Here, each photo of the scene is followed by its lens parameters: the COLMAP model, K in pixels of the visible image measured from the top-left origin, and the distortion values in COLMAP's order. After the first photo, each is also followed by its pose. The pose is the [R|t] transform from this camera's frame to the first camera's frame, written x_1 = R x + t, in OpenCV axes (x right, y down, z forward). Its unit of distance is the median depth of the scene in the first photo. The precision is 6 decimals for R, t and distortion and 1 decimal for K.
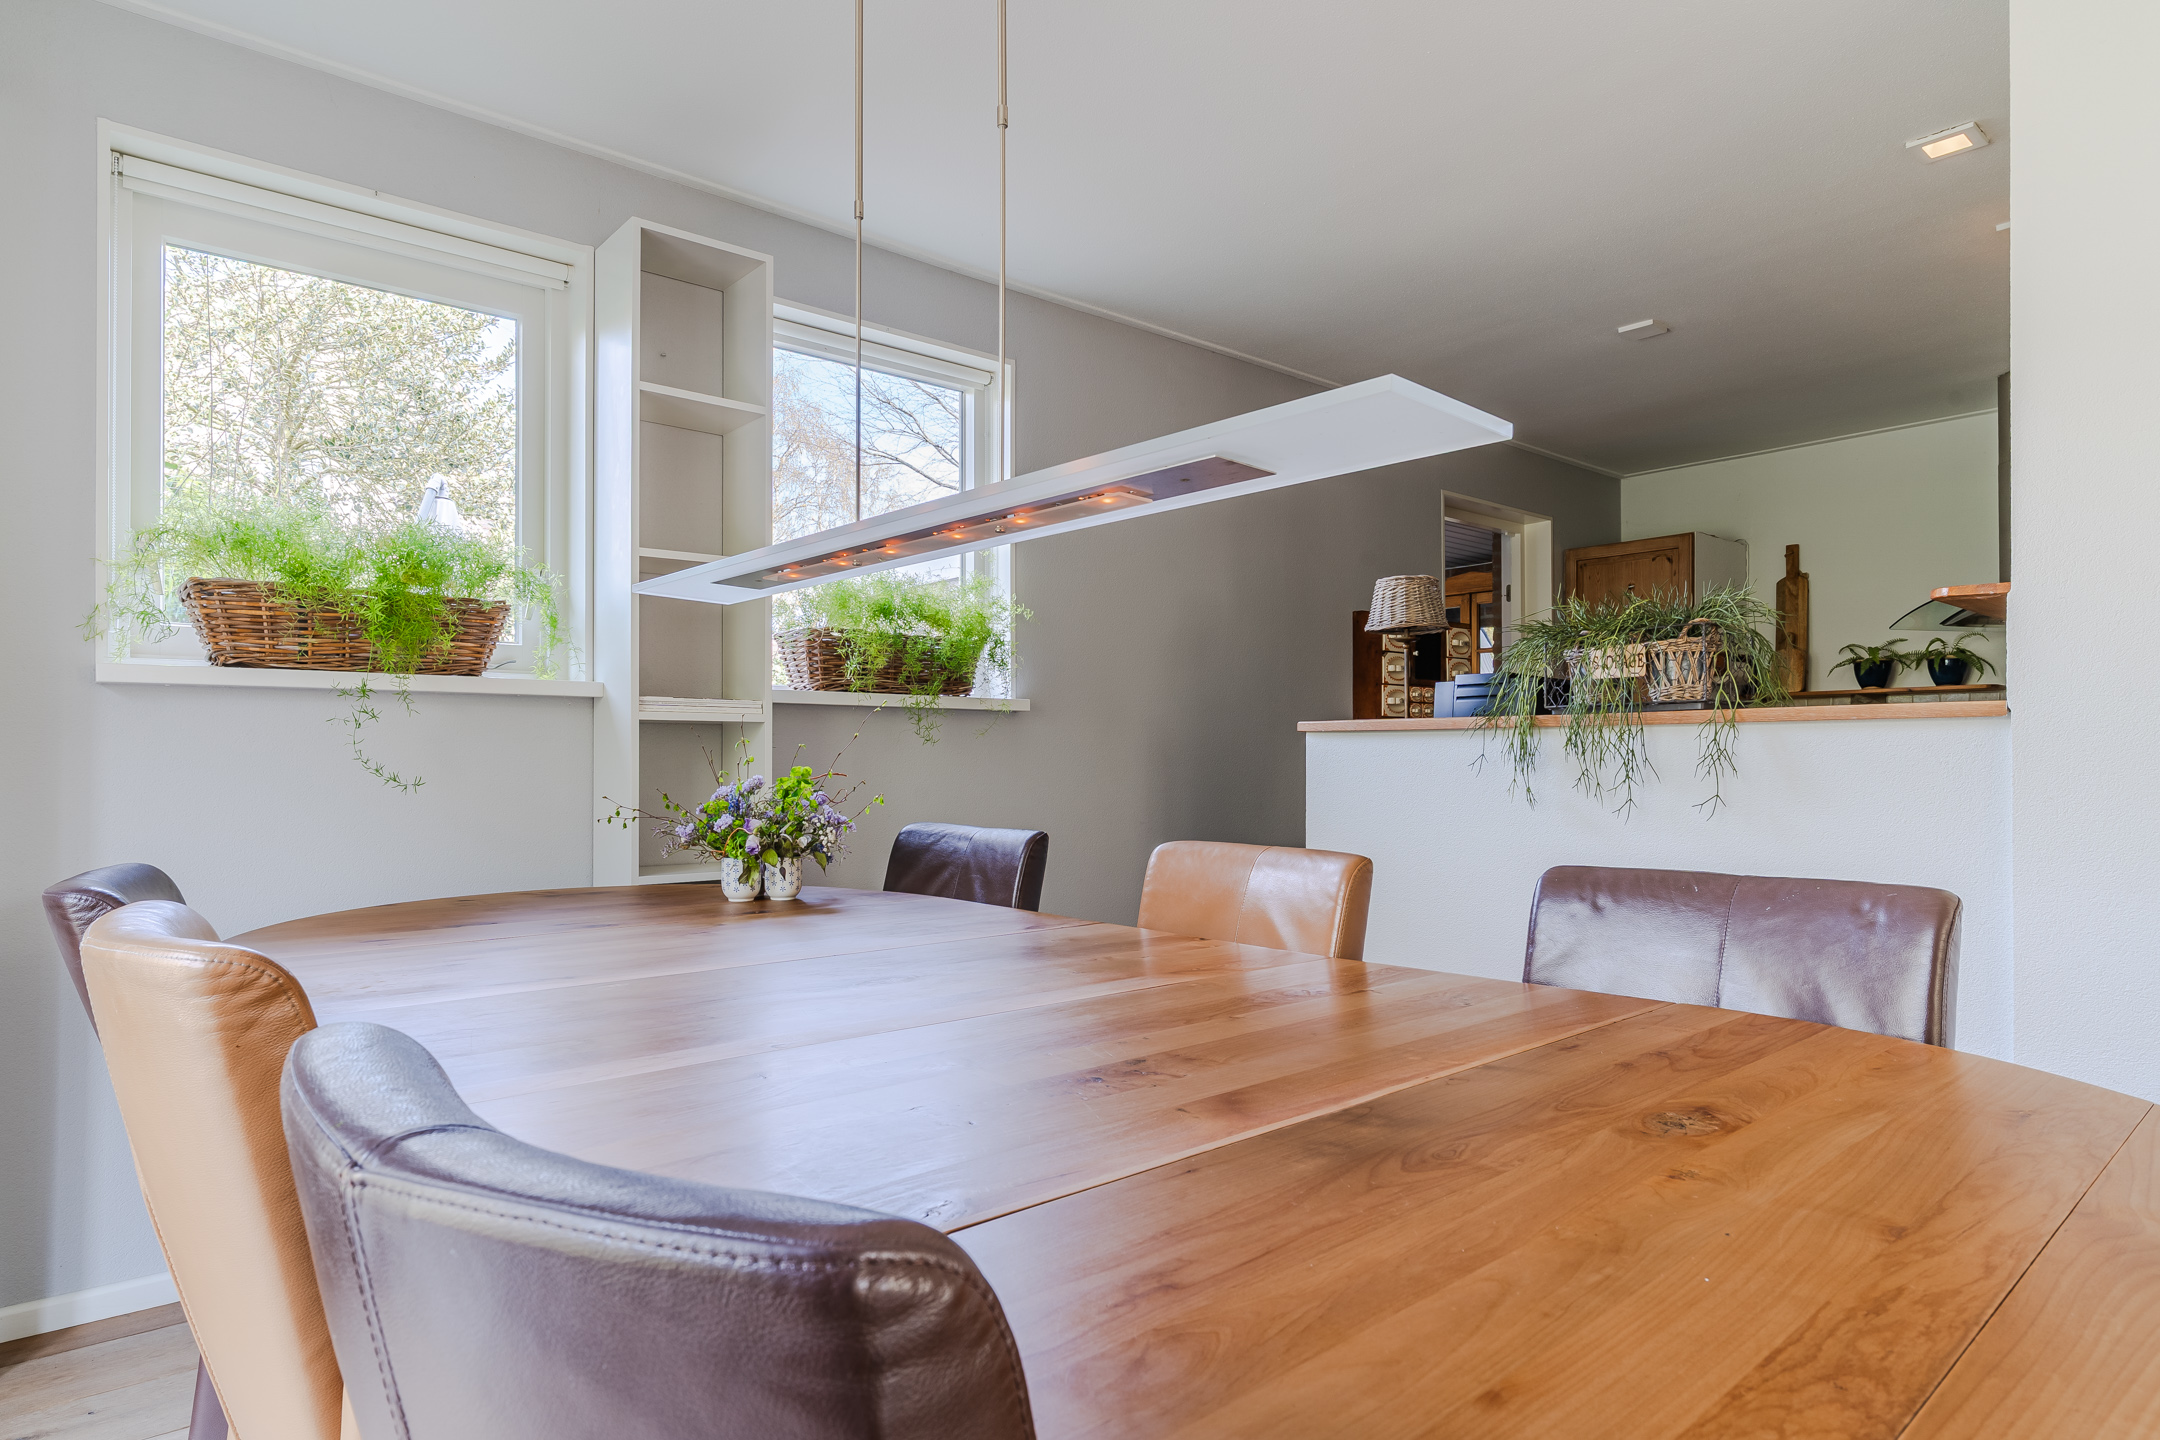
lens RADIAL K [[1245.3, 0, 1080.0], [0, 1245.3, 720.0], [0, 0, 1]] dist [-0.003618, -0.000672]
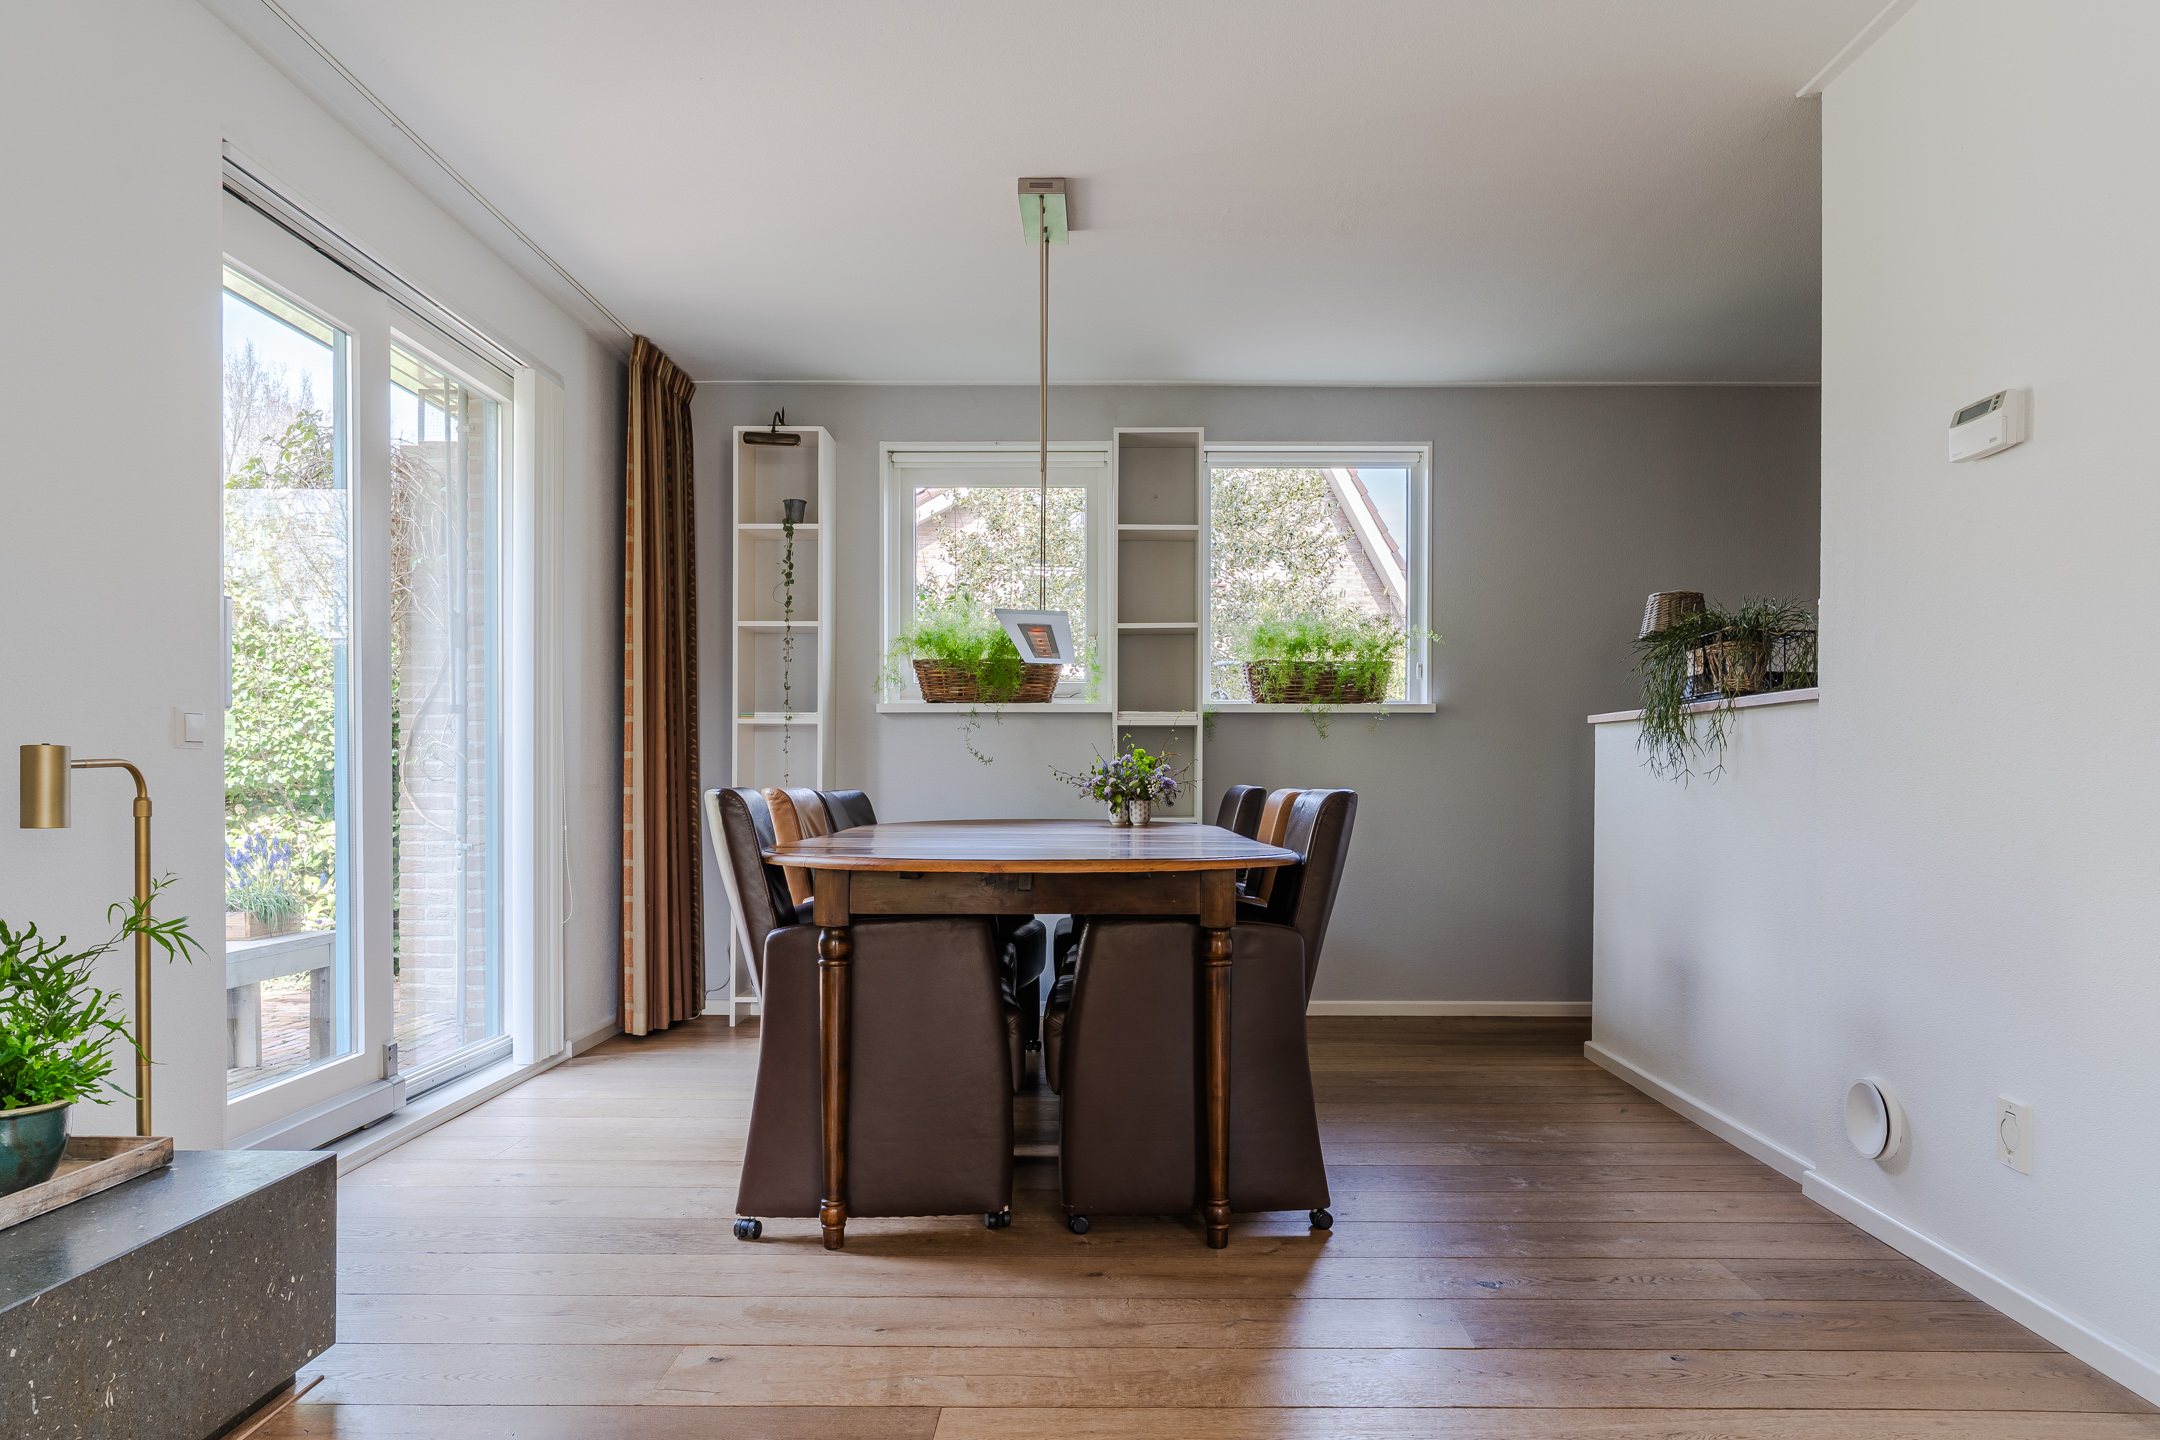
lens RADIAL K [[1446.5, 0, 1080.0], [0, 1446.5, 720.0], [0, 0, 1]] dist [0.001911, 0.000875]
pose [[0.741520, -0.023889, -0.670506, 0.961364], [0.019054, 0.999713, -0.014547, 0.021372], [0.670661, -0.001989, 0.741762, -0.514290]]
